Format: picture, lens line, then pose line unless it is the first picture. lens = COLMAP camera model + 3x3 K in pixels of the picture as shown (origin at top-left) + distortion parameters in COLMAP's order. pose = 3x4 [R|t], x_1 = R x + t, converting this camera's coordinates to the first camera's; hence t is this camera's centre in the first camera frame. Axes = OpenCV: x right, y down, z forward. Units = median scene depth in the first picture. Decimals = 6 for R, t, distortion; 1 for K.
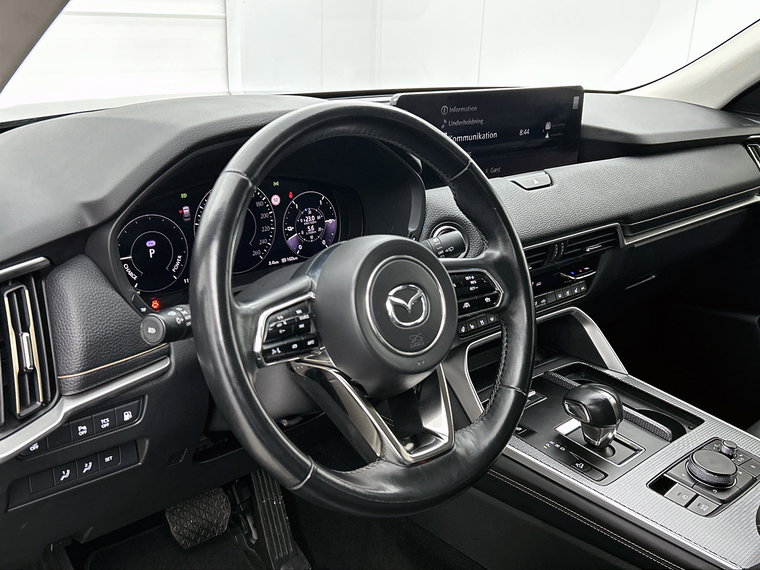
lens RADIAL K [[801.3, 0, 379.5], [0, 801.3, 282.6], [0, 0, 1]] dist [0.089387, 0.000000]
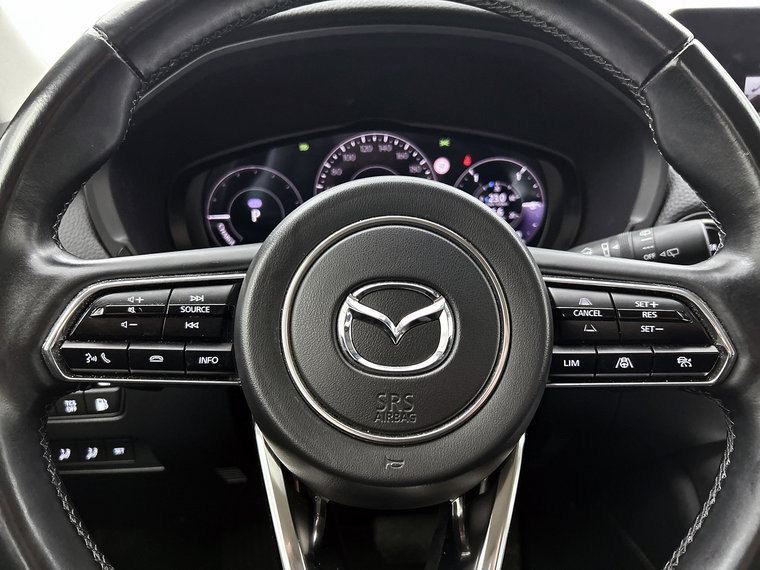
lens RADIAL K [[591.5, 0, 380.7], [0, 591.5, 284.3], [0, 0, 1]] dist [0.015463, -0.014651]
pose [[0.768254, 0.134480, -0.625861, 0.171356], [-0.155585, 0.987595, 0.021224, -0.000356], [0.620951, 0.081069, 0.779646, 0.544816]]
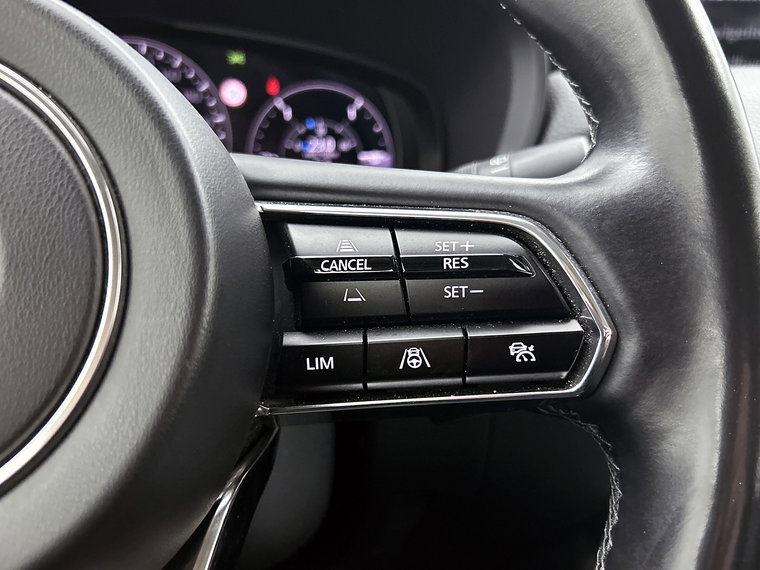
lens RADIAL K [[728.0, 0, 376.9], [0, 728.0, 284.3], [0, 0, 1]] dist [0.061113, 0.000000]
pose [[0.847068, 0.096434, -0.522663, 0.172895], [-0.139218, 0.989324, -0.043092, 0.014314], [0.512928, 0.109266, 0.851449, 0.670558]]
